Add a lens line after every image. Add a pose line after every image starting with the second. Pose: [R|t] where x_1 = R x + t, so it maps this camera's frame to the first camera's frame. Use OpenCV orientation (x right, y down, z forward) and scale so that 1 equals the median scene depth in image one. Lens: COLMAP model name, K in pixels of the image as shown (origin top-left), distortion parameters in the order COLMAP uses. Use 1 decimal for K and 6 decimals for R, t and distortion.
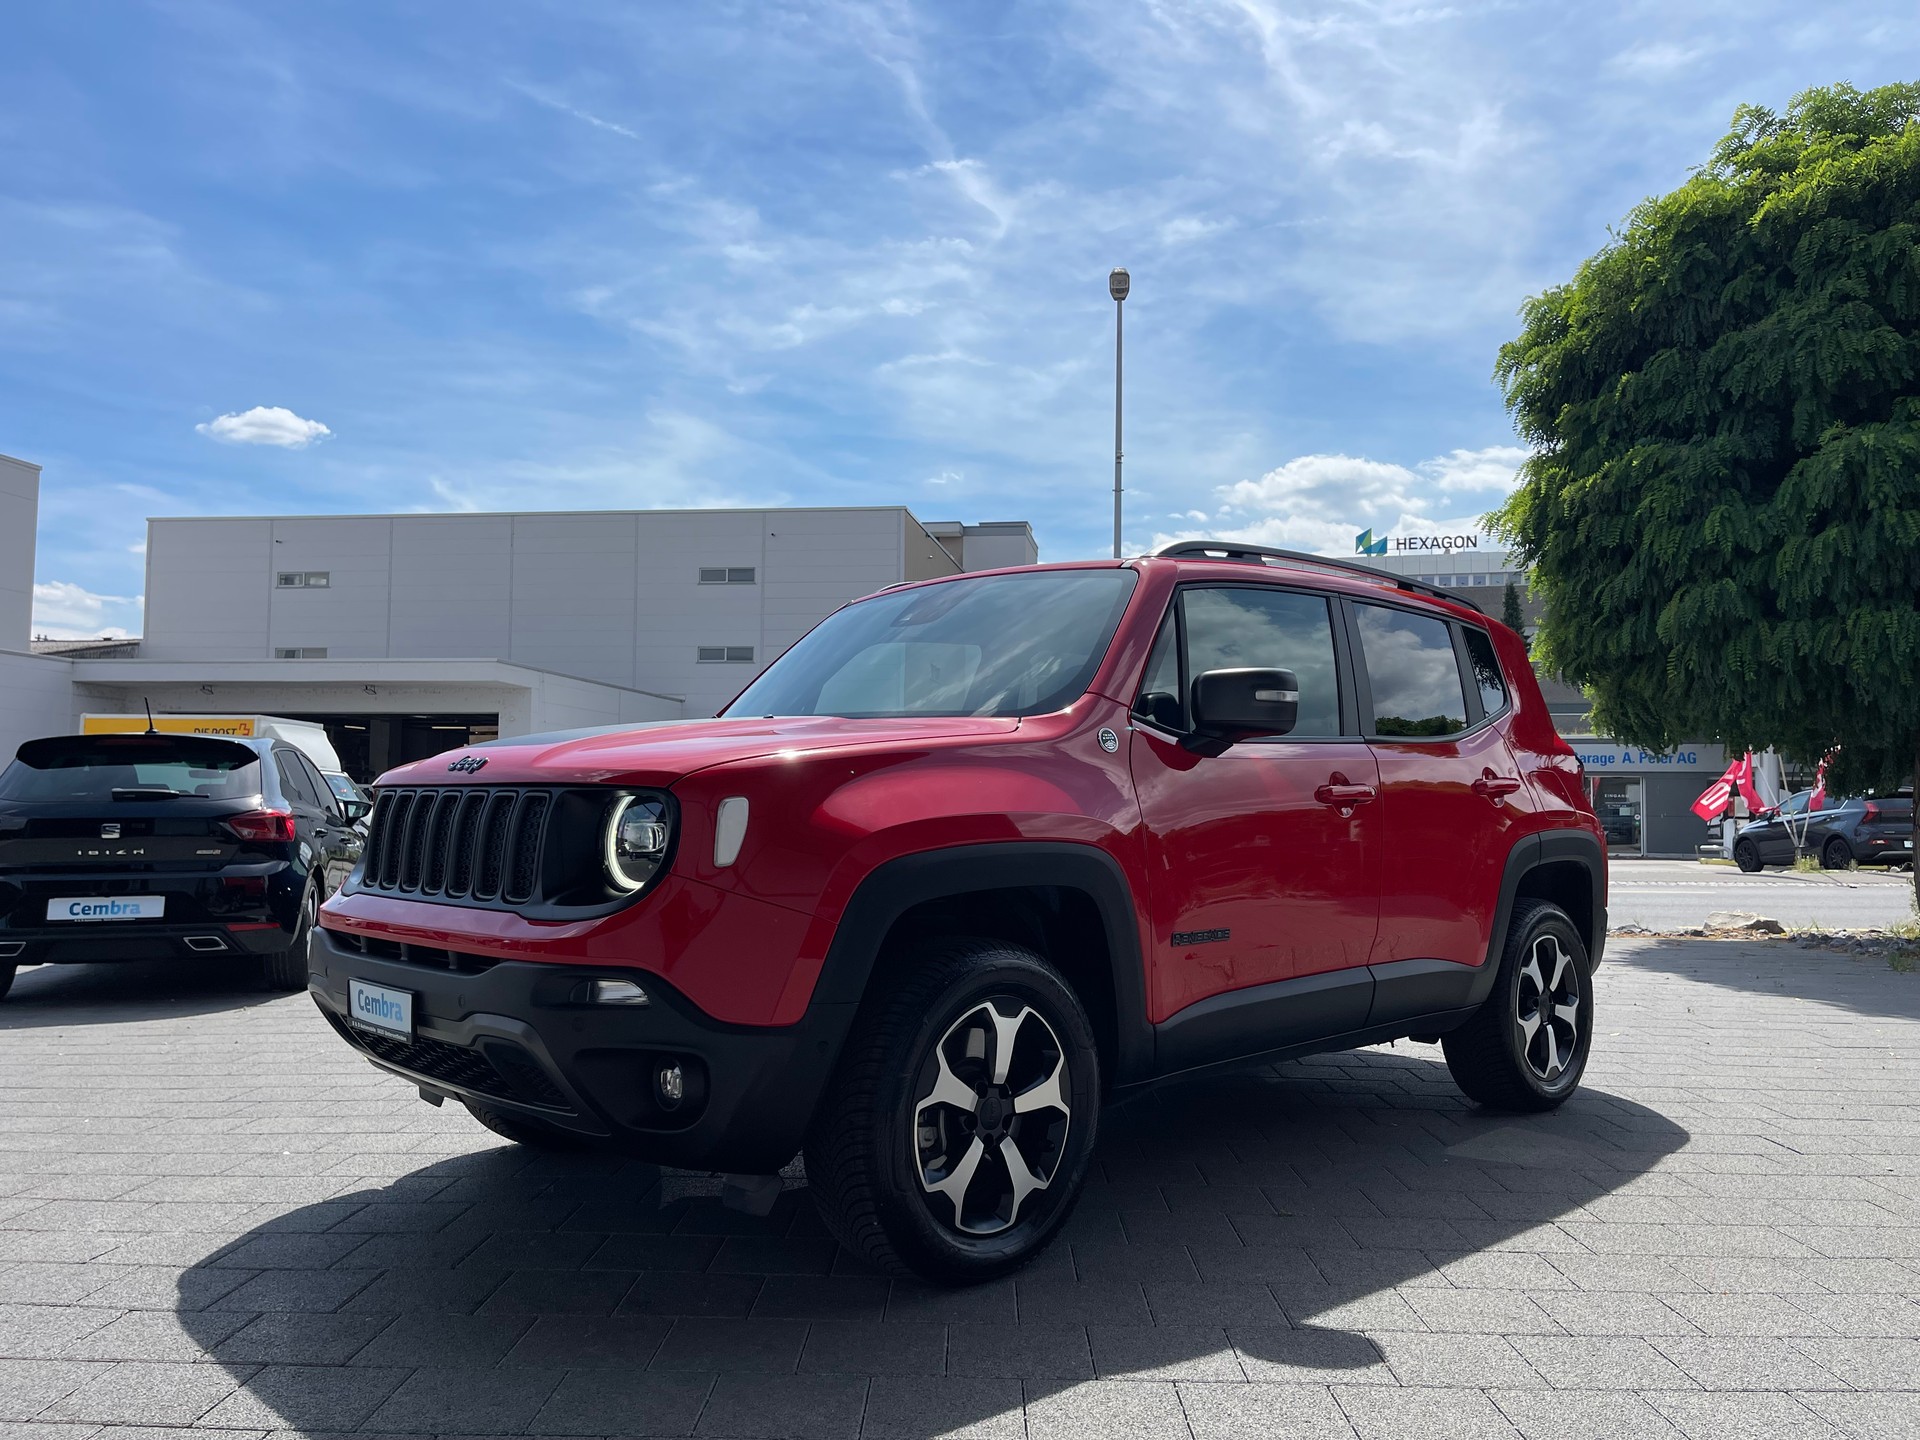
lens RADIAL K [[1427.2, 0, 949.5], [0, 1427.2, 709.7], [0, 0, 1]] dist [0.058159, -0.074033]
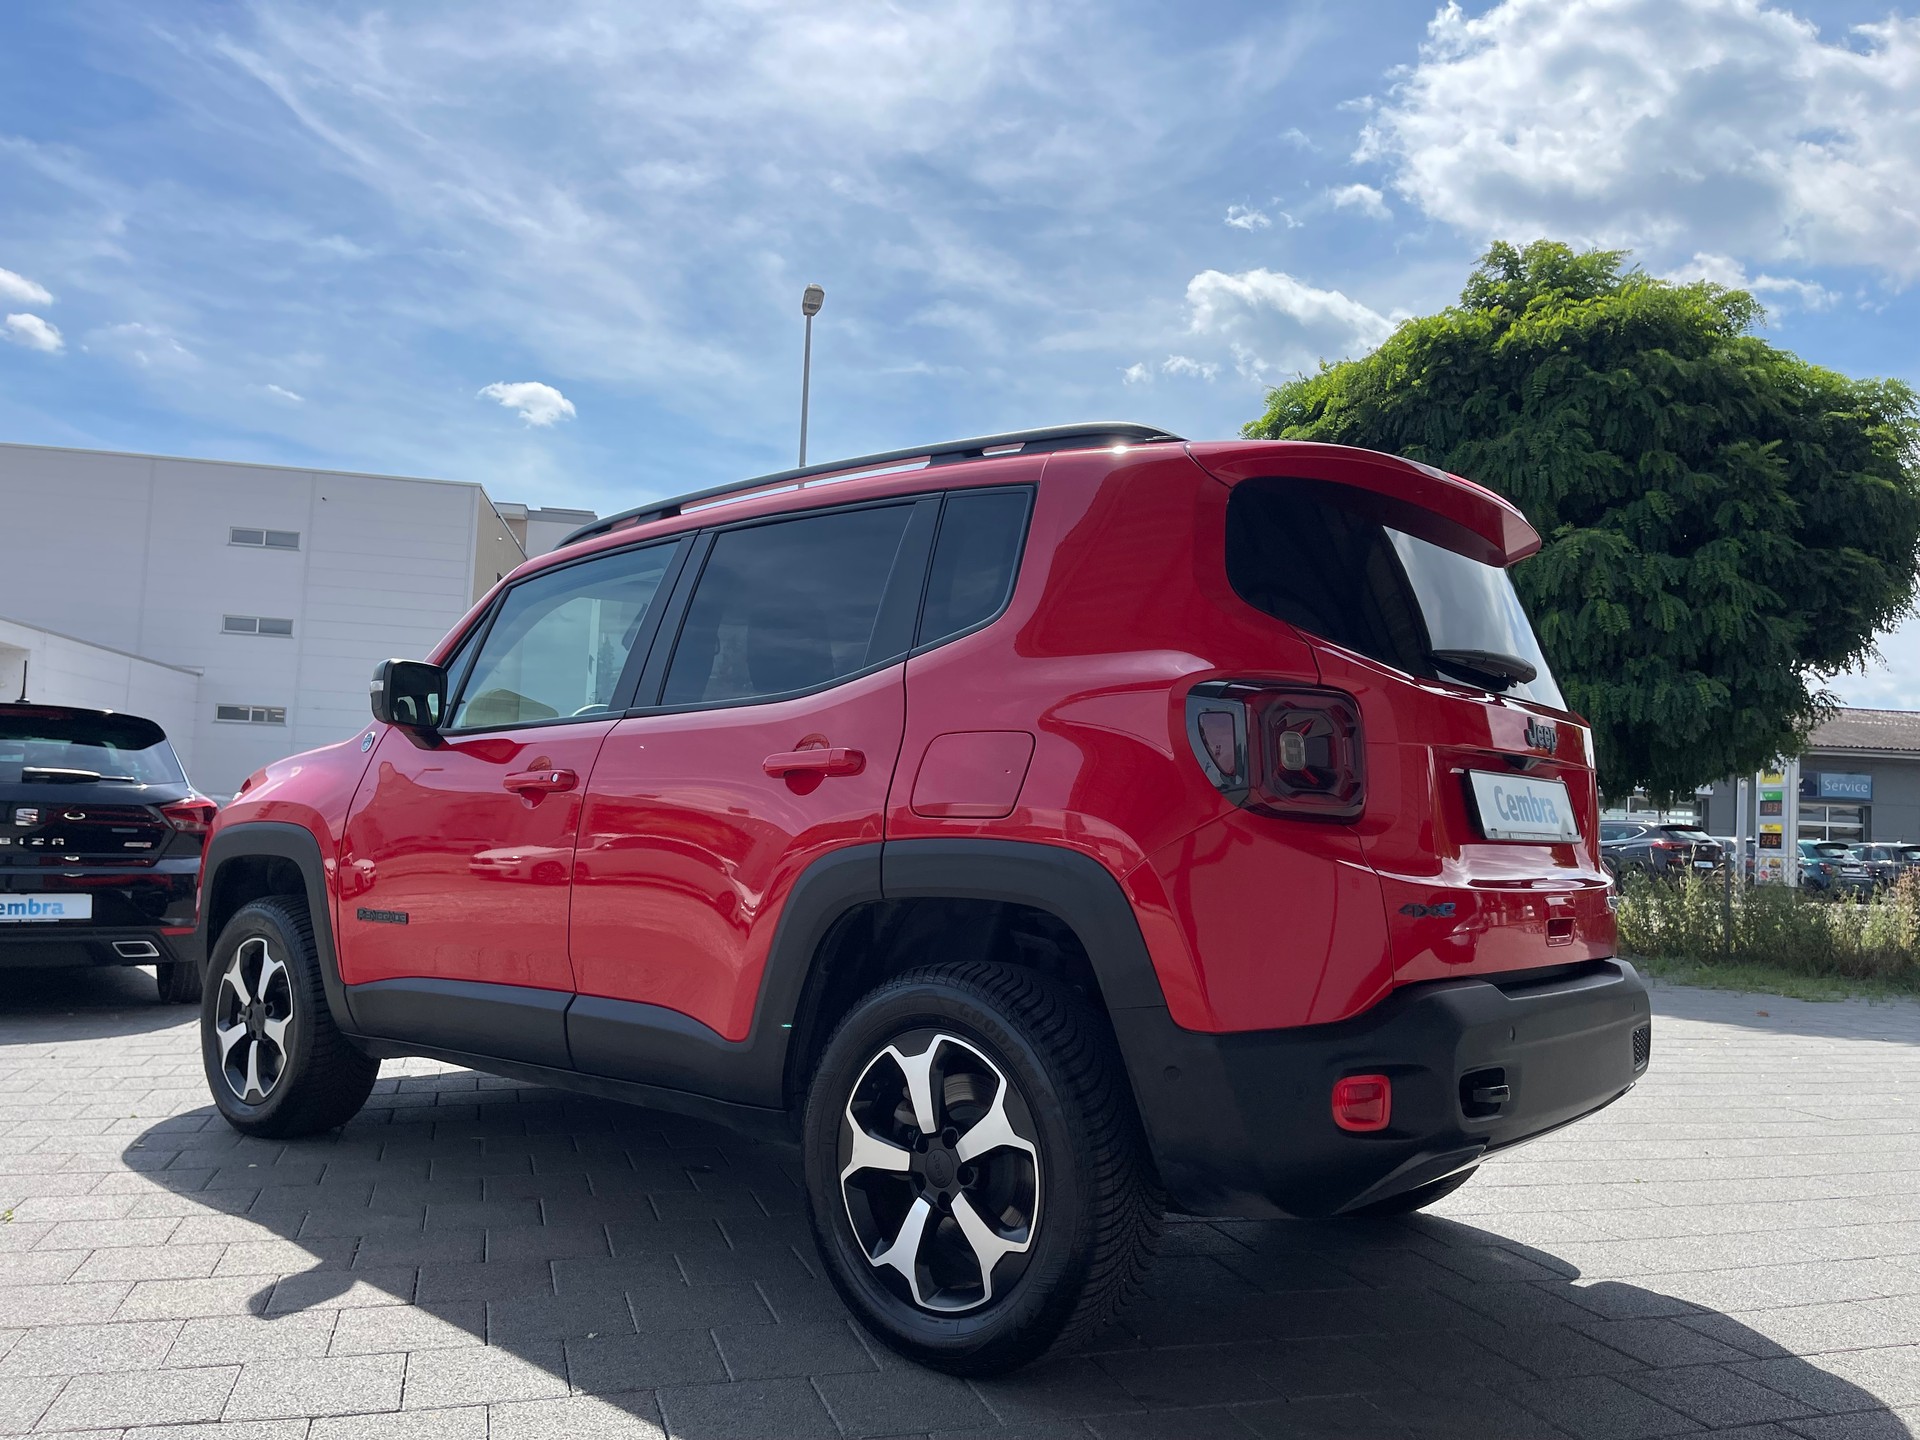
lens RADIAL K [[1427.2, 0, 954.0], [0, 1427.2, 723.9], [0, 0, 1]] dist [0.058159, -0.074033]
pose [[0.945464, 0.054591, 0.321120, -0.252689], [-0.056857, 0.998380, -0.002325, -0.000424], [-0.320727, -0.016060, 0.947036, 0.009627]]
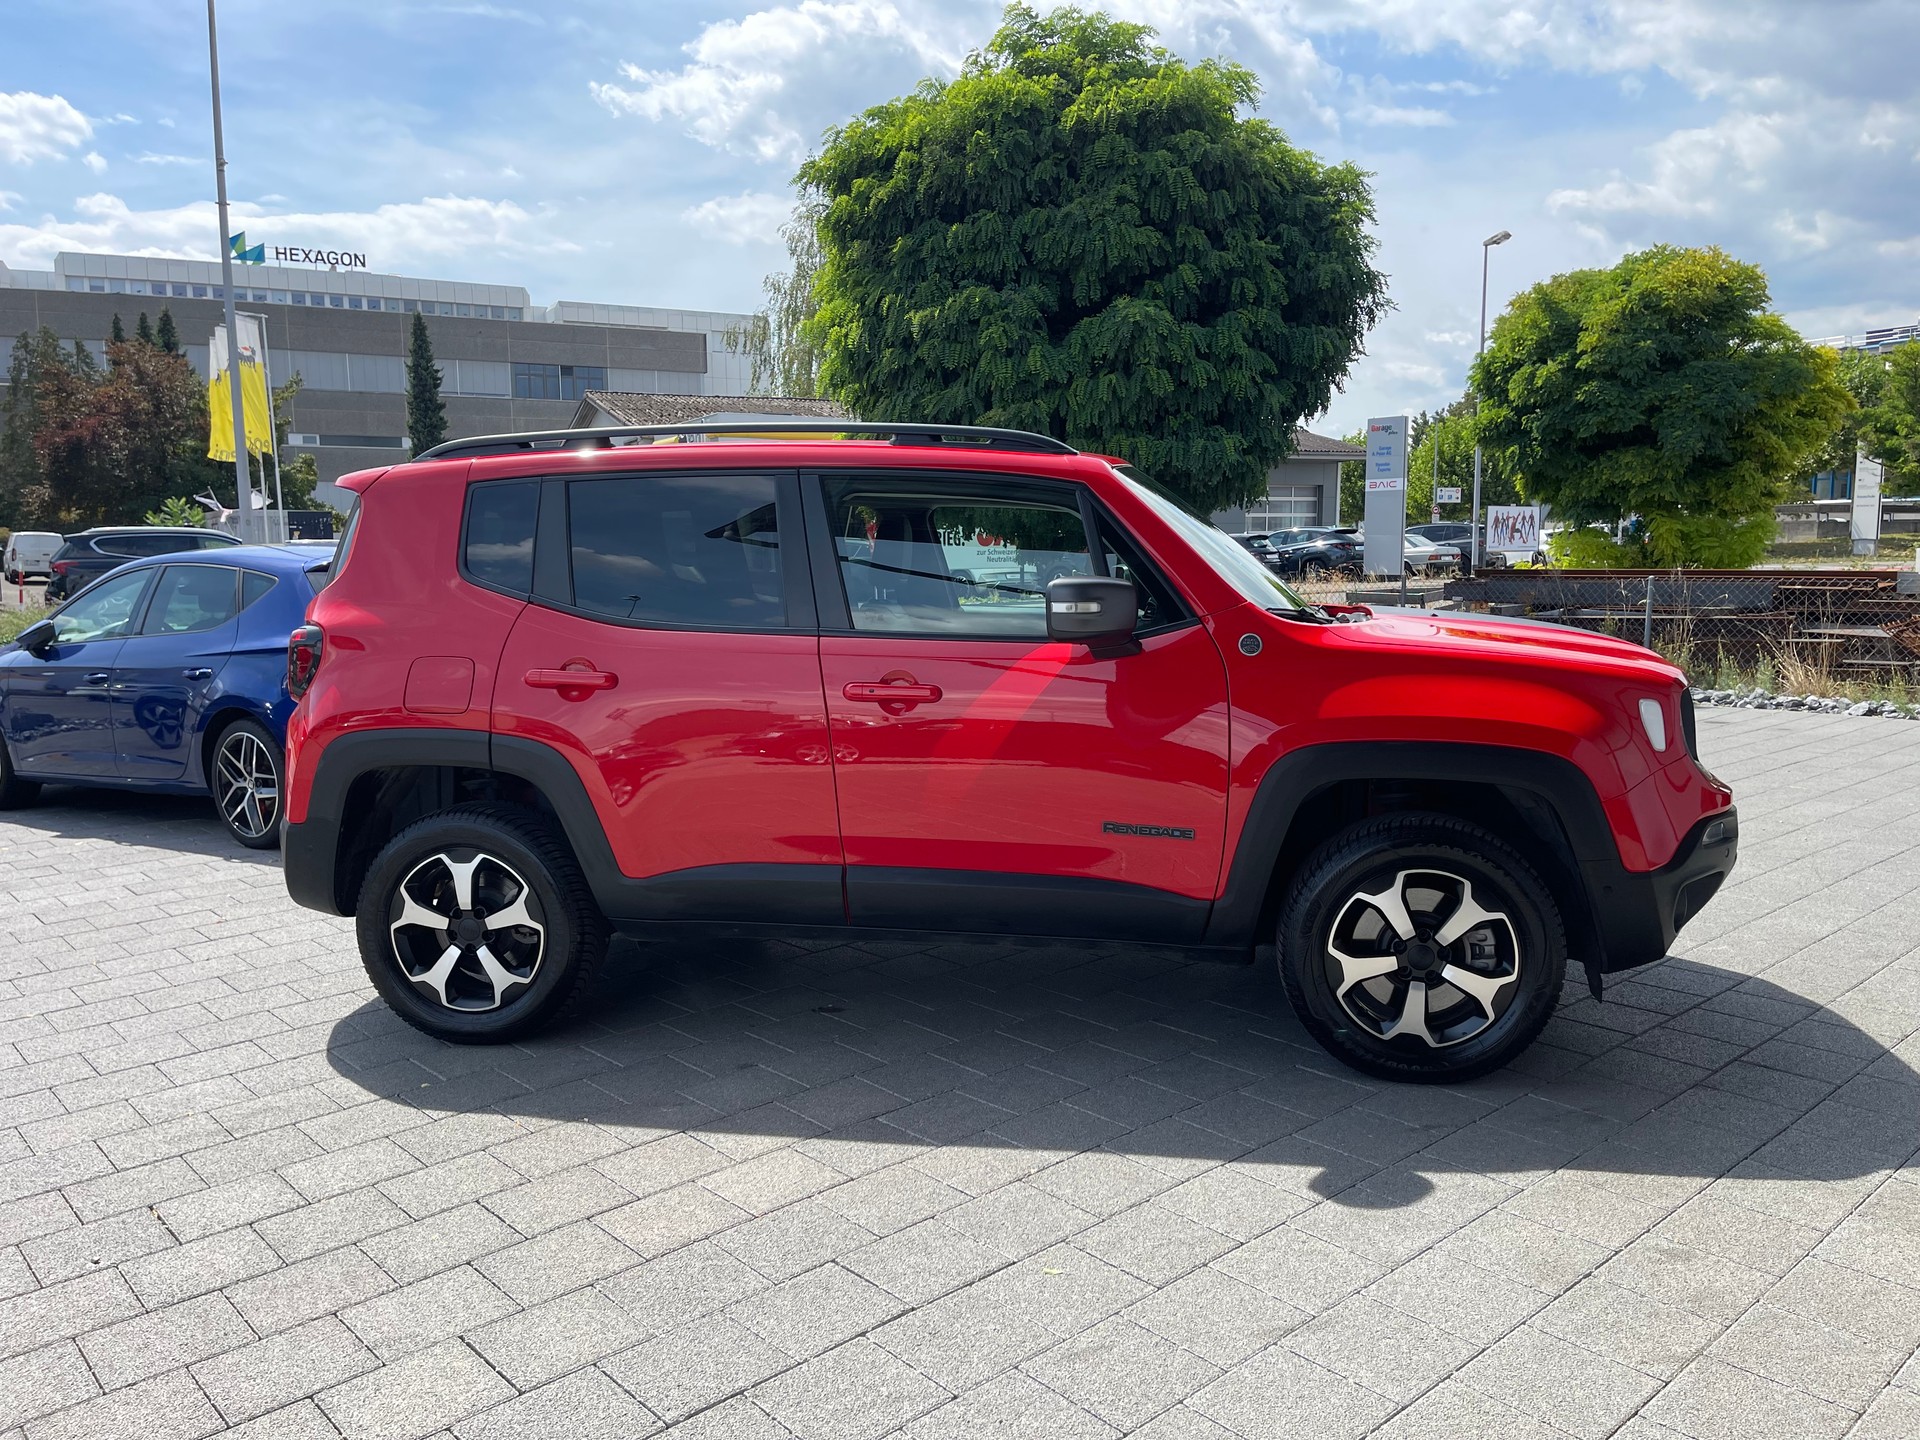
lens RADIAL K [[1427.2, 0, 955.2], [0, 1427.2, 713.2], [0, 0, 1]] dist [0.058159, -0.074033]
pose [[0.736509, -0.096992, 0.669438, -0.442379], [-0.029692, 0.984077, 0.175247, -0.044631], [-0.675776, -0.148948, 0.721901, 0.068081]]
